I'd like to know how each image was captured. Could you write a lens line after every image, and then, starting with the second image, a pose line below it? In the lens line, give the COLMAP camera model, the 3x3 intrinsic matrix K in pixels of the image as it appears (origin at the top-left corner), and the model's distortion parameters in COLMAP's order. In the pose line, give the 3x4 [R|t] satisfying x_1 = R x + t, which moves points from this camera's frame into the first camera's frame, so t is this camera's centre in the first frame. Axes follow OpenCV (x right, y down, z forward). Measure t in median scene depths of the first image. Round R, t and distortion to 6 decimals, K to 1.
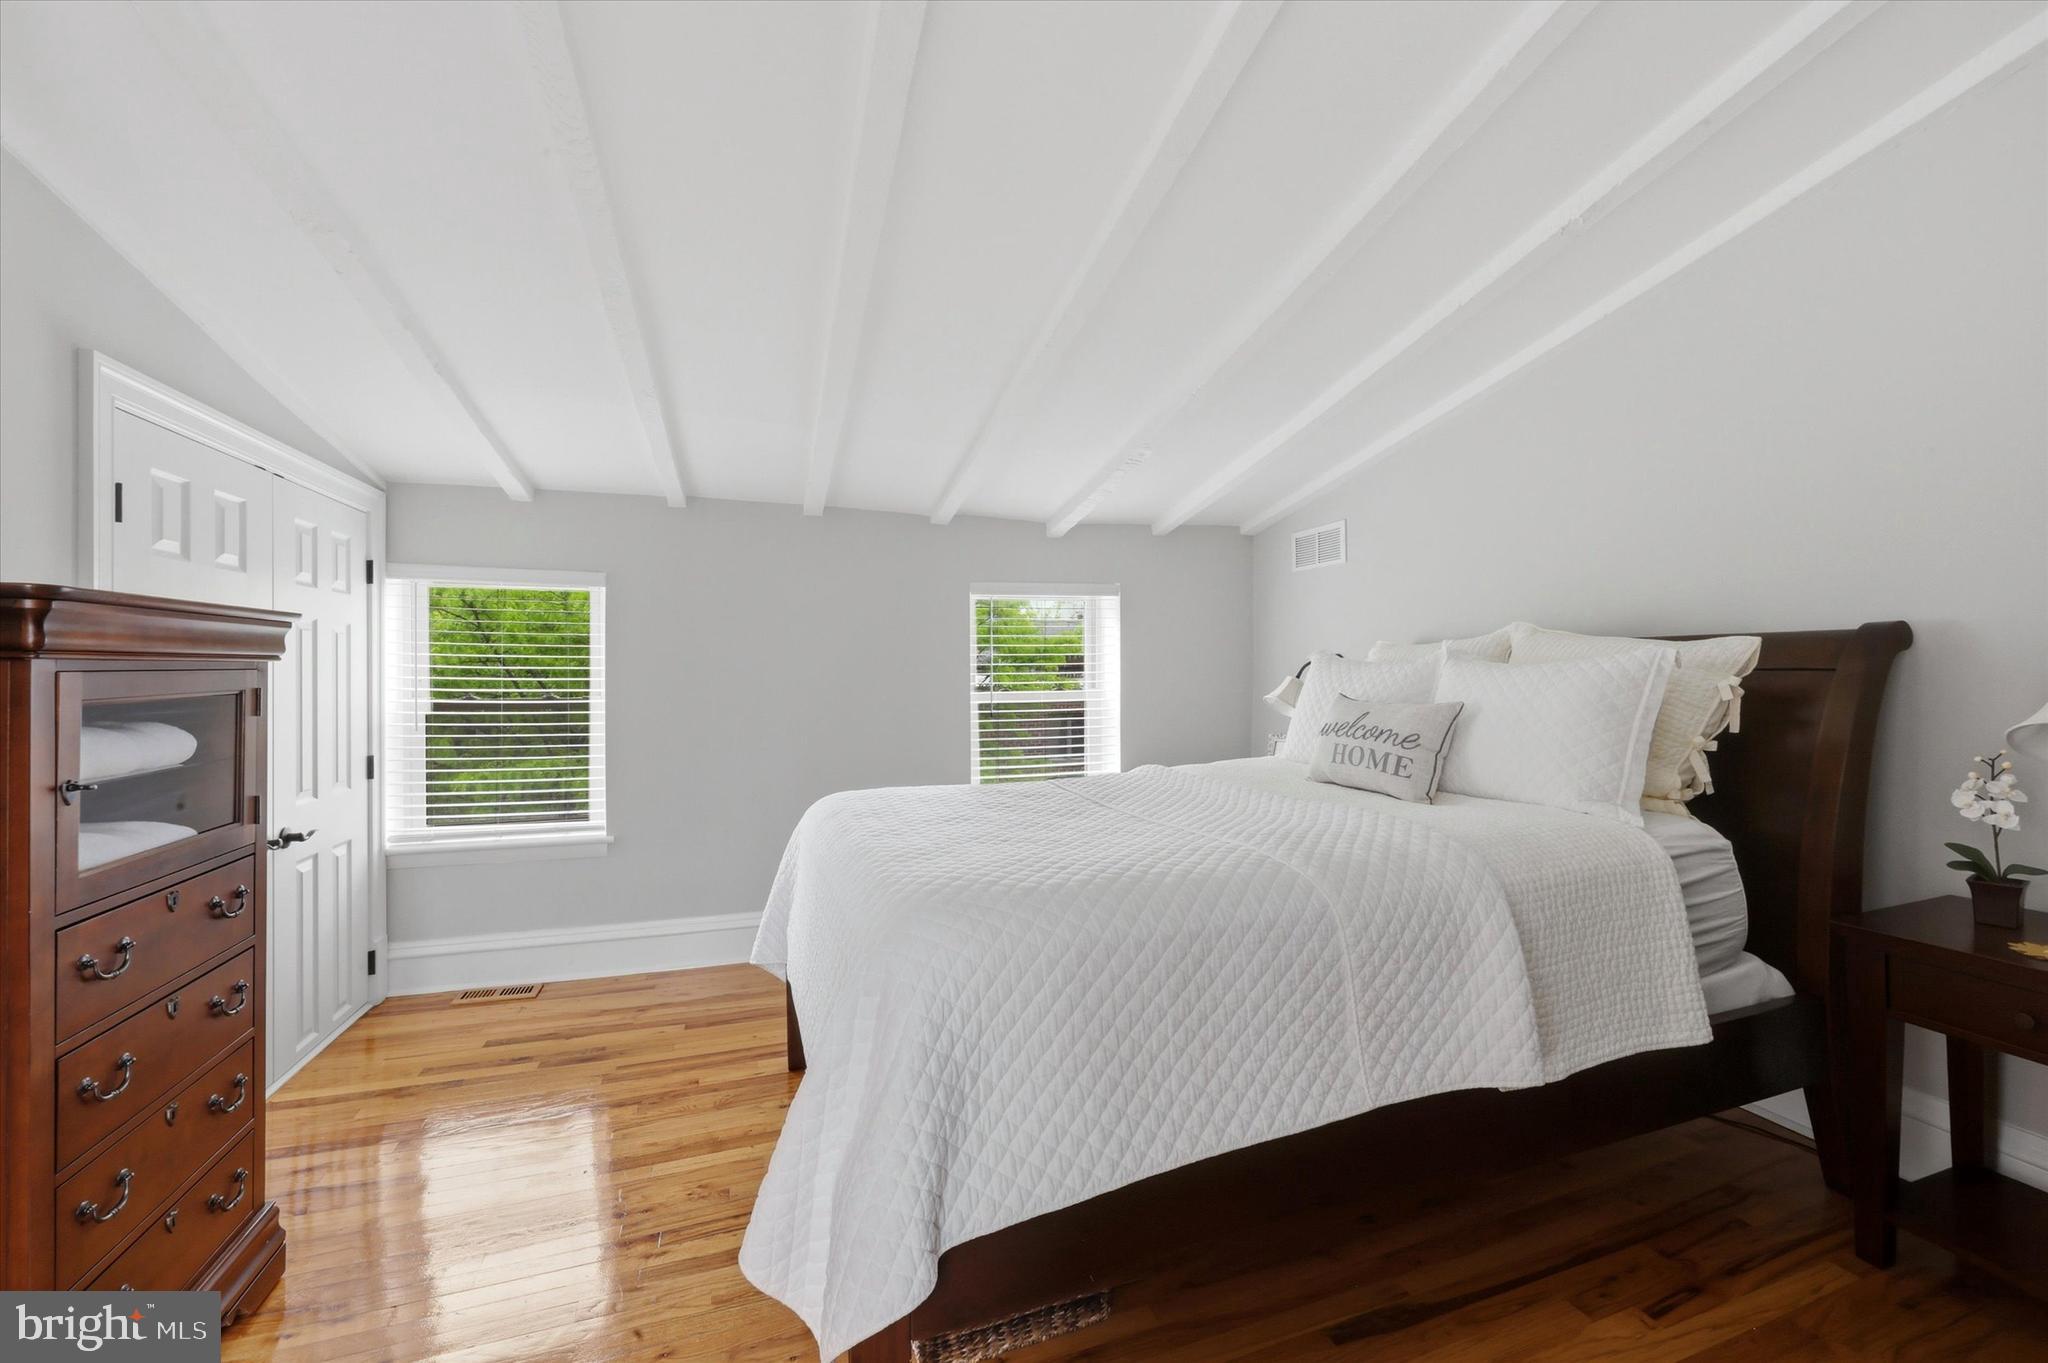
lens RADIAL K [[823.6, 0, 1031.4], [0, 823.6, 668.0], [0, 0, 1]] dist [-0.011770, 0.000260]
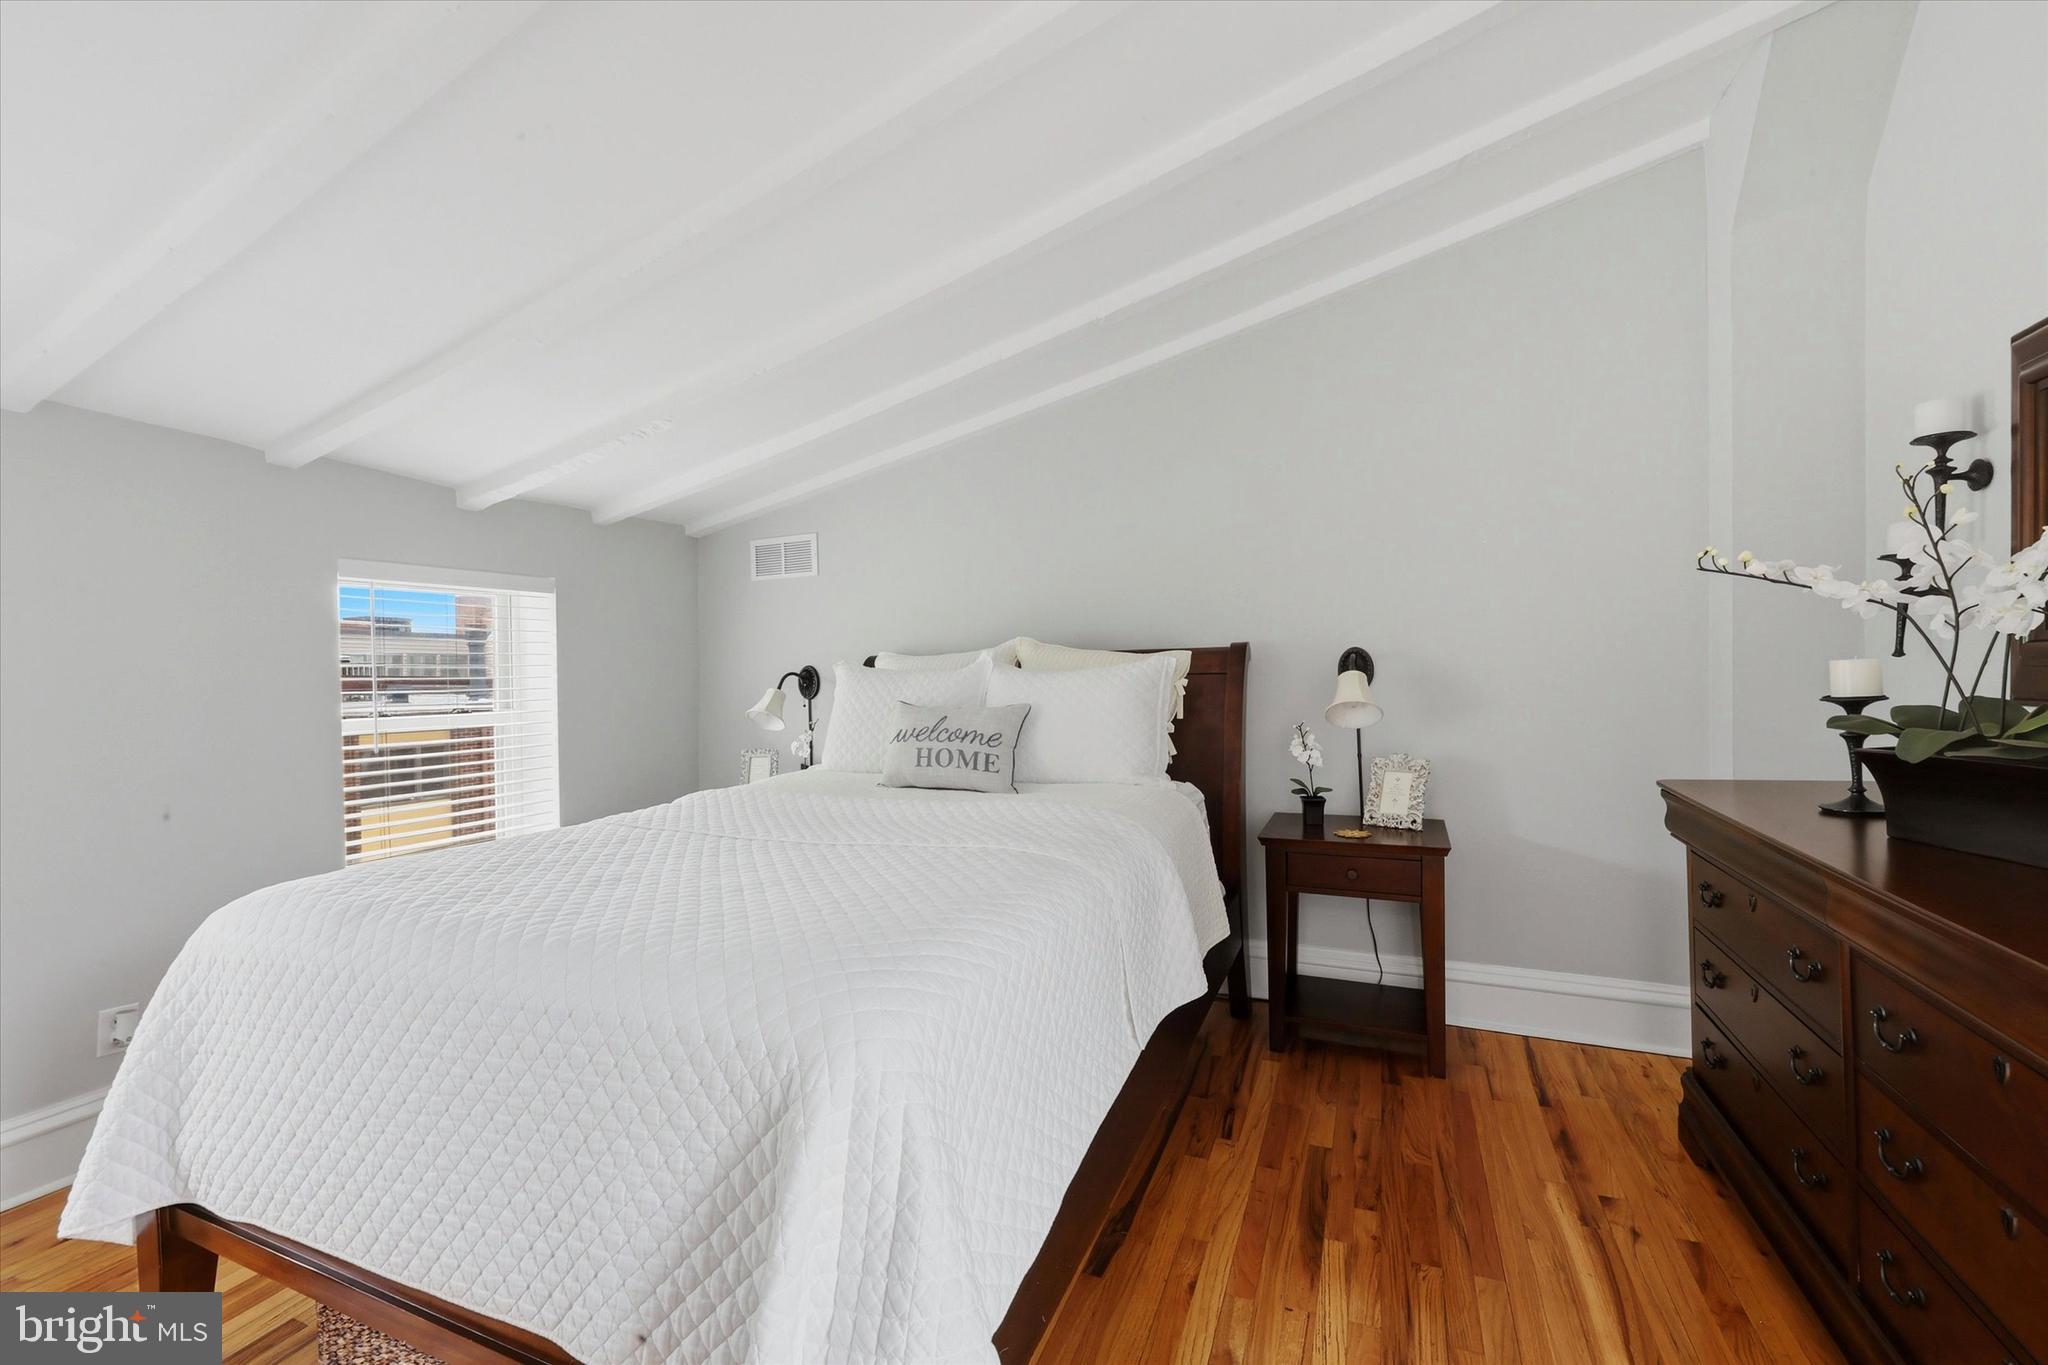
lens RADIAL K [[823.6, 0, 1034.6], [0, 823.6, 693.1], [0, 0, 1]] dist [-0.011770, 0.000260]
pose [[0.677266, -0.021170, 0.735434, -0.309736], [0.014840, 0.999776, 0.015113, 0.009096], [-0.735589, 0.000679, 0.677428, 0.194890]]
